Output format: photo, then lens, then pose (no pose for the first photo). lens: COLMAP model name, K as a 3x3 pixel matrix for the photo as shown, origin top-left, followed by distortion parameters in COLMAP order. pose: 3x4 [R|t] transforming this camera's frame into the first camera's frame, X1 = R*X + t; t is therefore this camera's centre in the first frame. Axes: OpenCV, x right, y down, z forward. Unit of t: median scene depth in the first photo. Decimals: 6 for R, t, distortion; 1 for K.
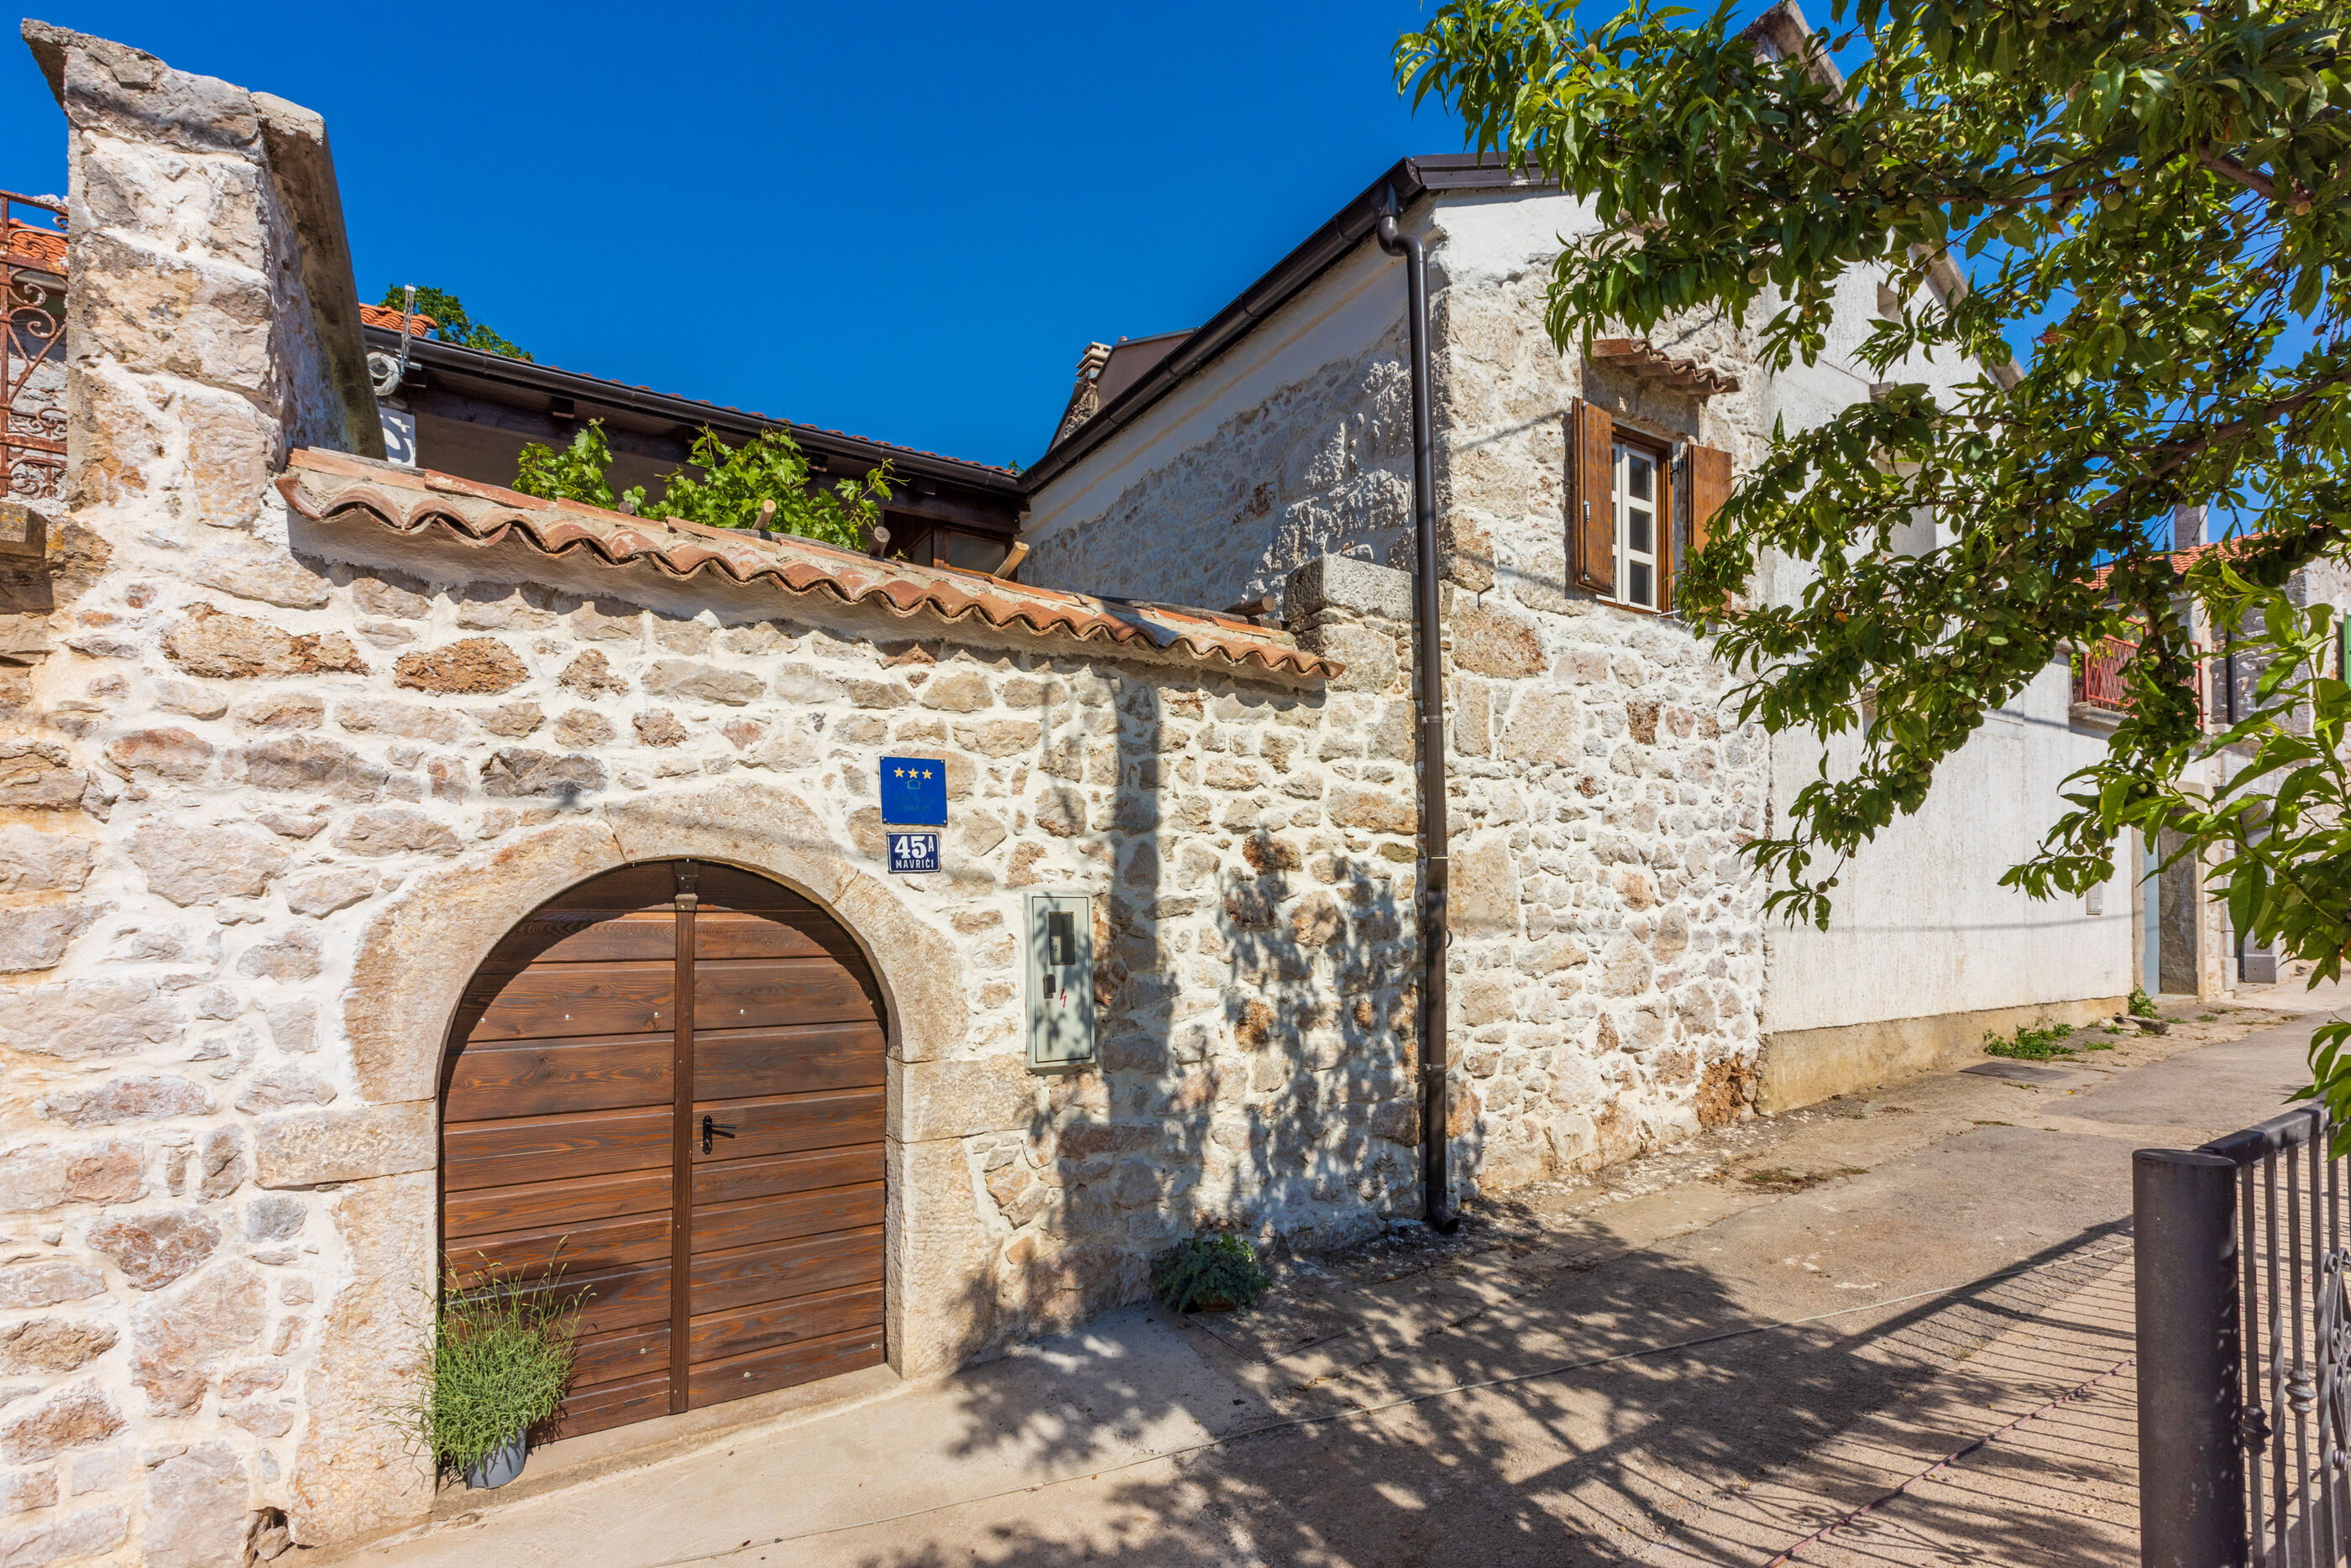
lens RADIAL K [[1060.1, 0, 1176.1], [0, 1060.1, 905.0], [0, 0, 1]] dist [0.003794, -0.002857]
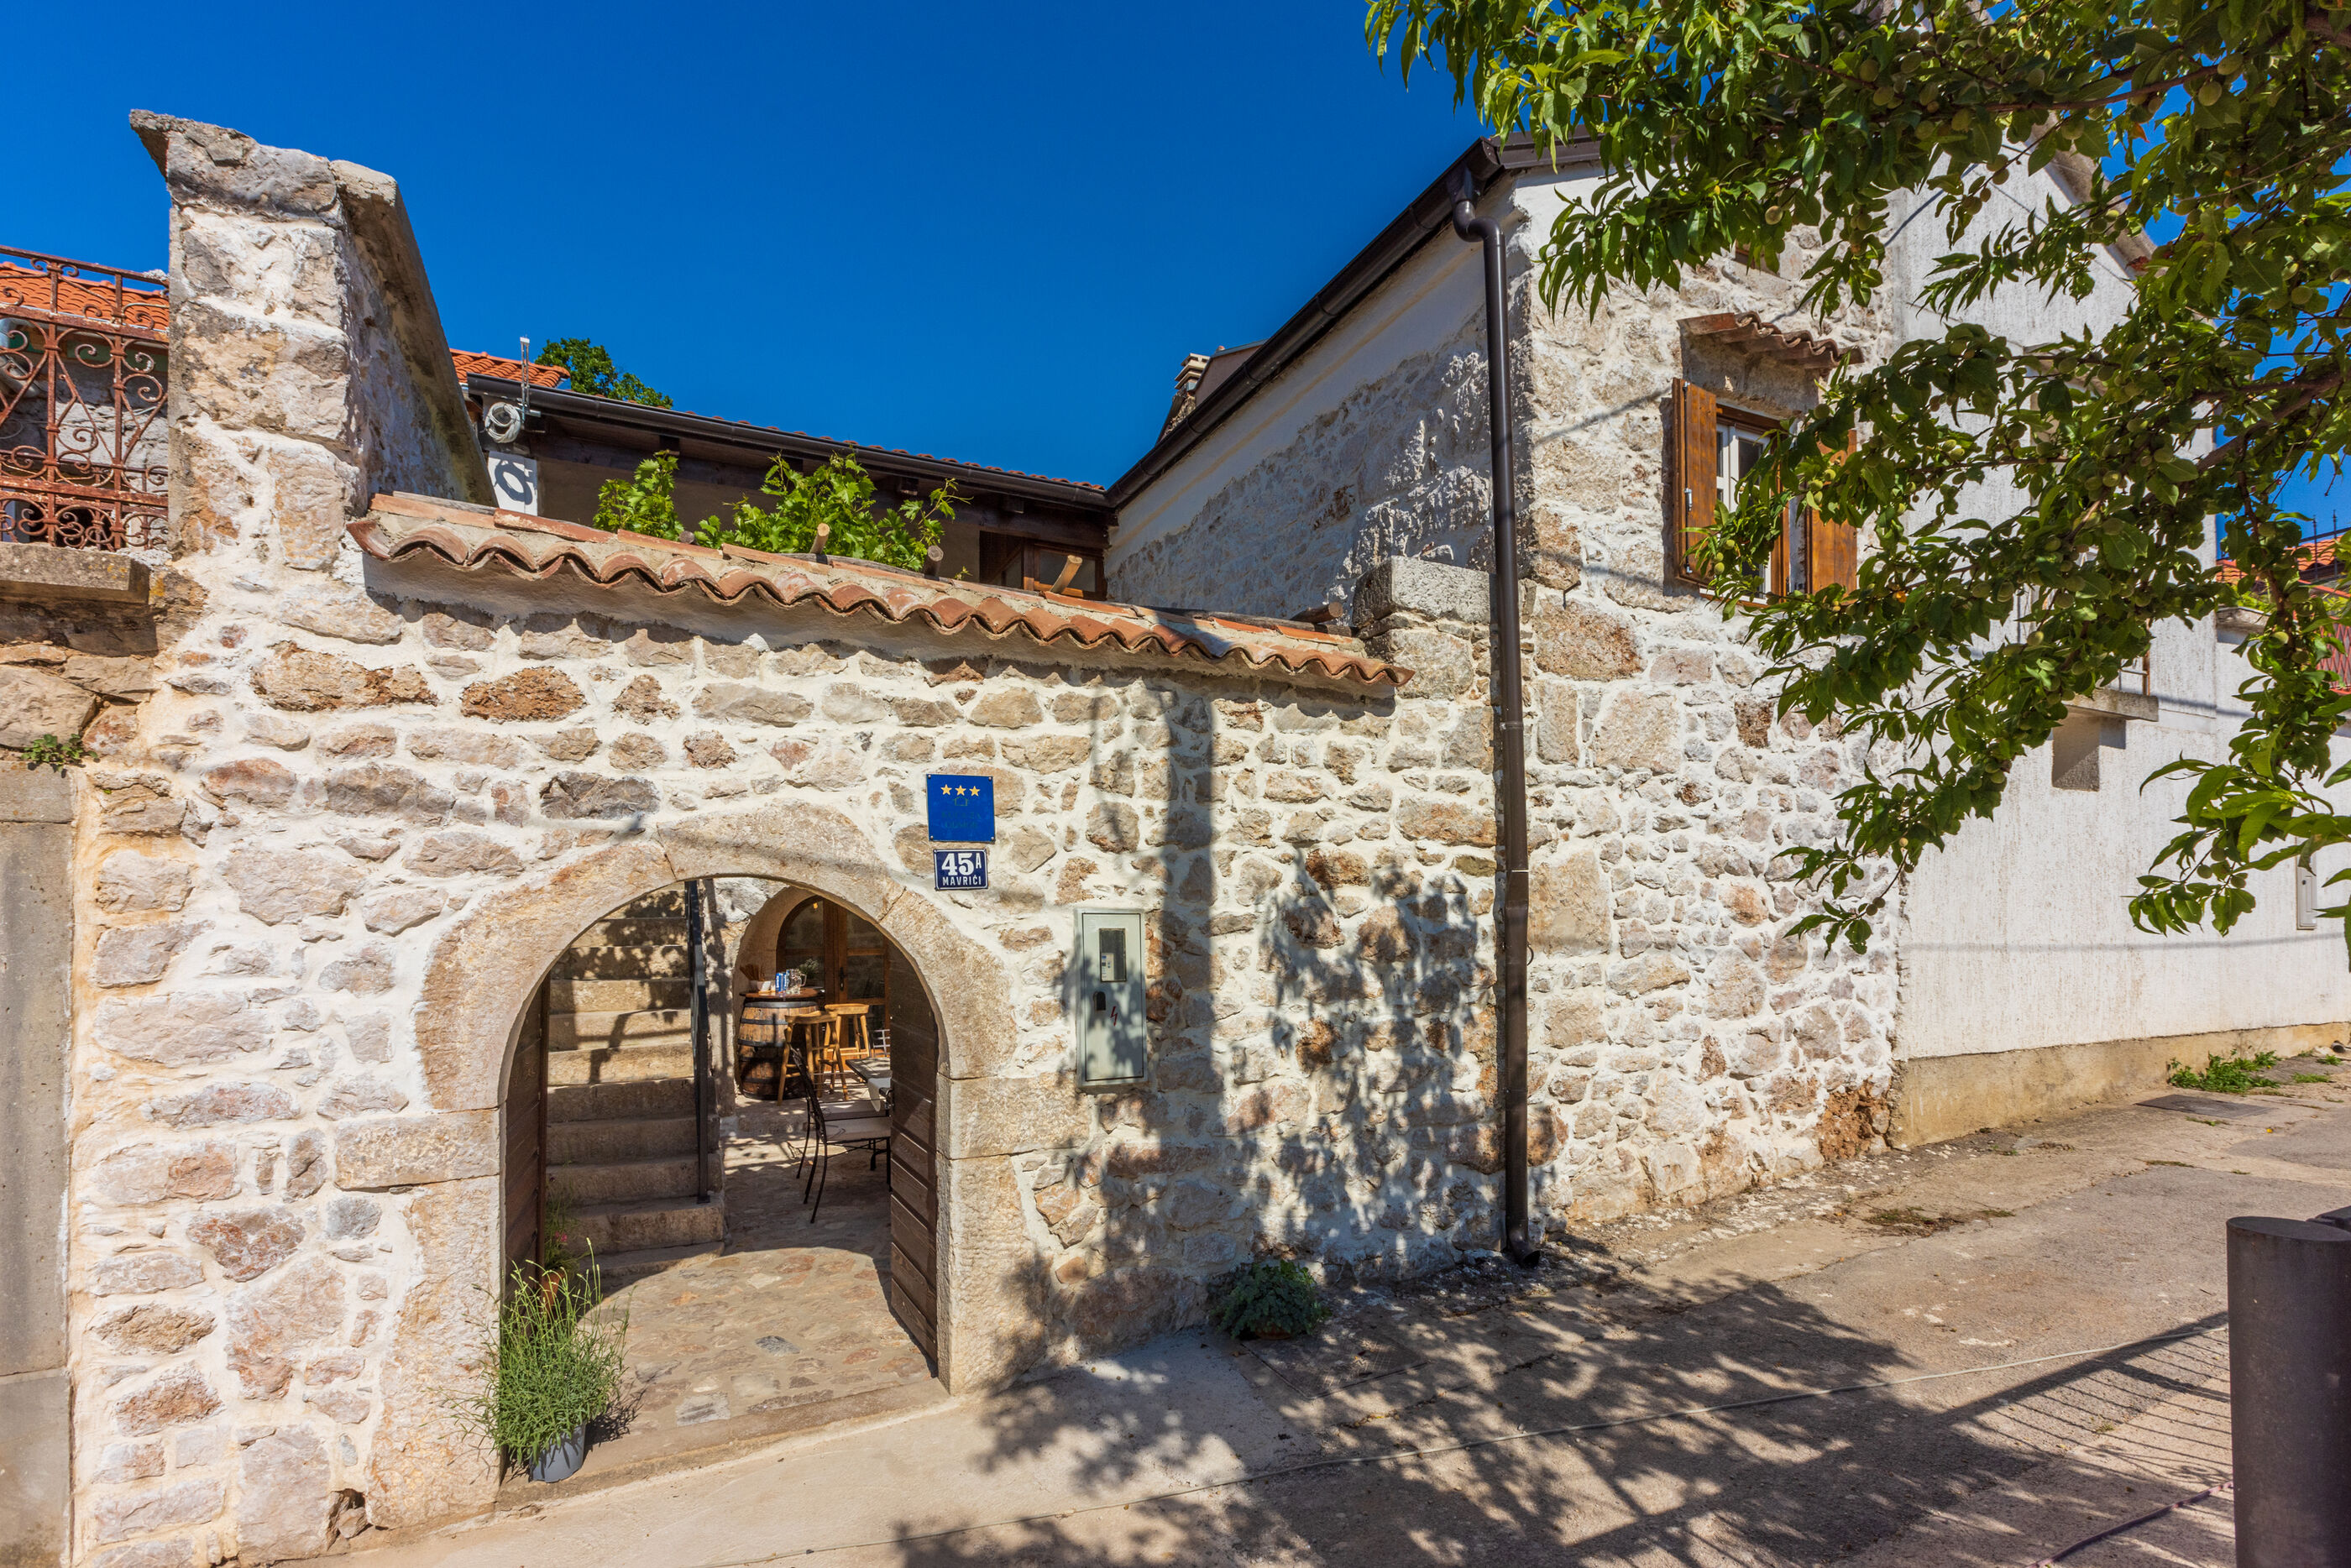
lens RADIAL K [[1060.1, 0, 1174.5], [0, 1060.1, 918.5], [0, 0, 1]] dist [0.003794, -0.002857]
pose [[0.993350, -0.001275, -0.115125, 0.073997], [0.001197, 0.999999, -0.000748, -0.002448], [0.115126, 0.000605, 0.993351, 0.030586]]
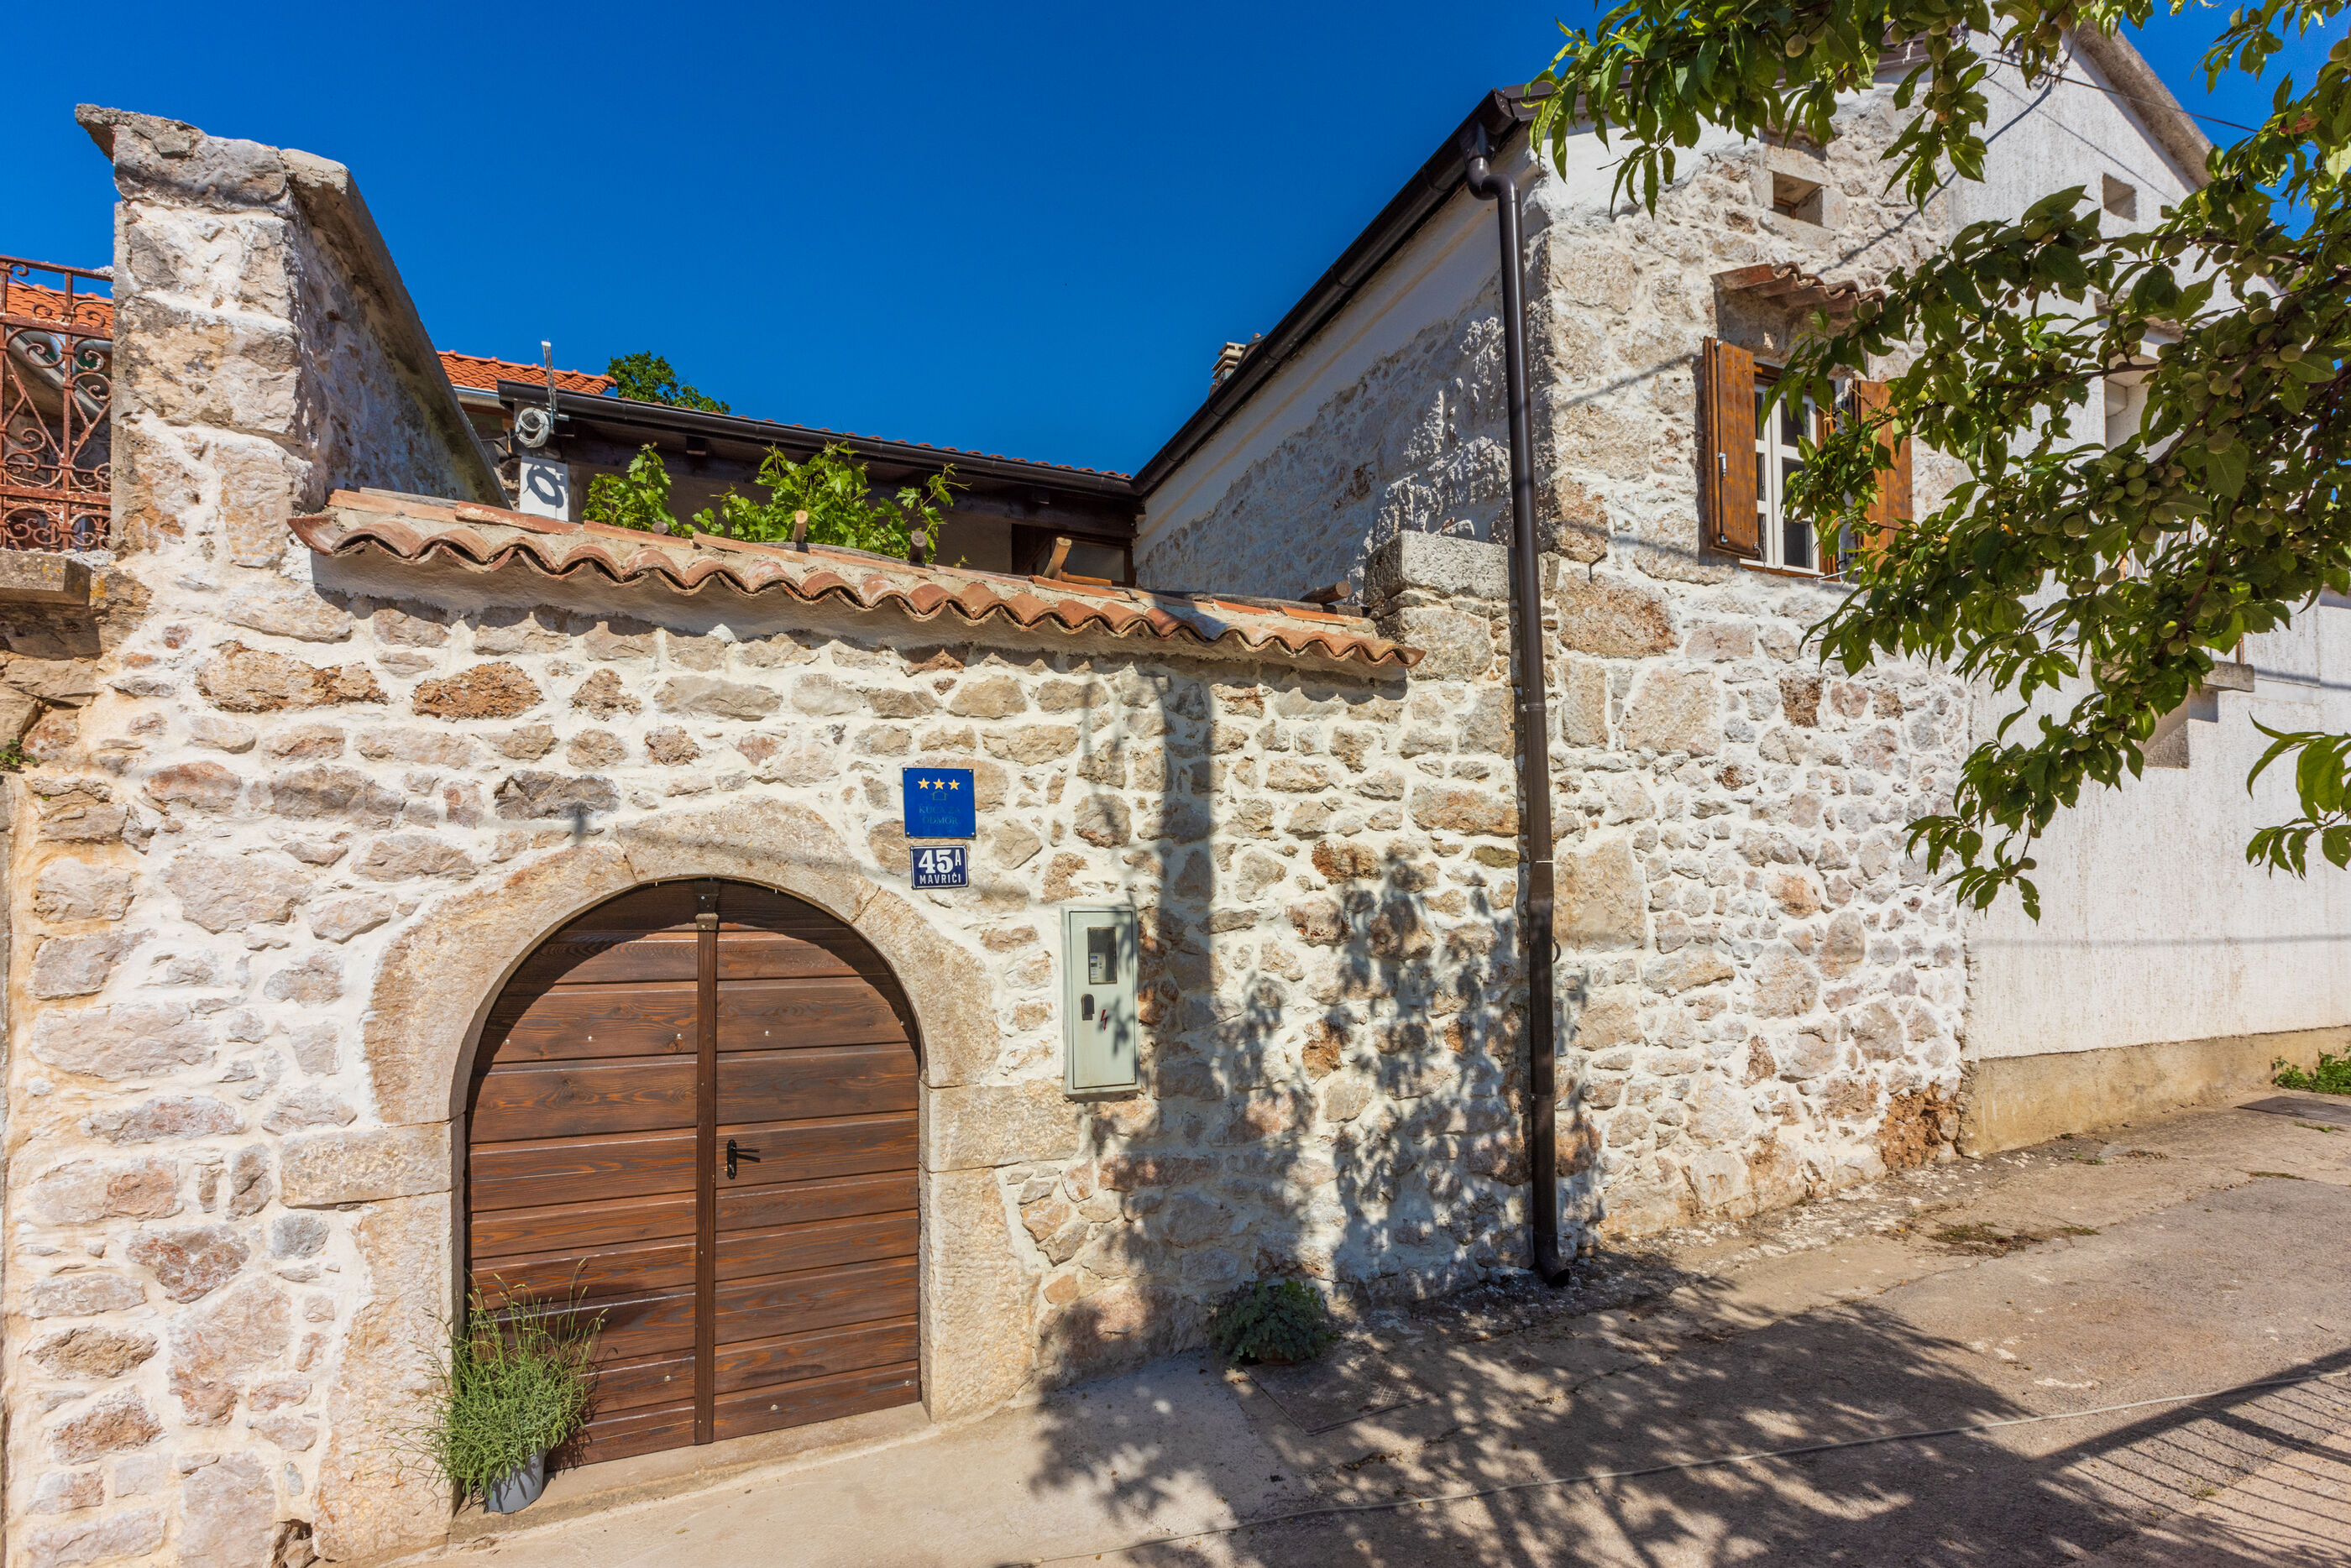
lens RADIAL K [[1060.1, 0, 1168.5], [0, 1060.1, 895.0], [0, 0, 1]] dist [0.003794, -0.002857]
pose [[0.986222, -0.010649, -0.165083, 0.122324], [0.008566, 0.999875, -0.013321, -0.010789], [0.165204, 0.011723, 0.986190, 0.100097]]
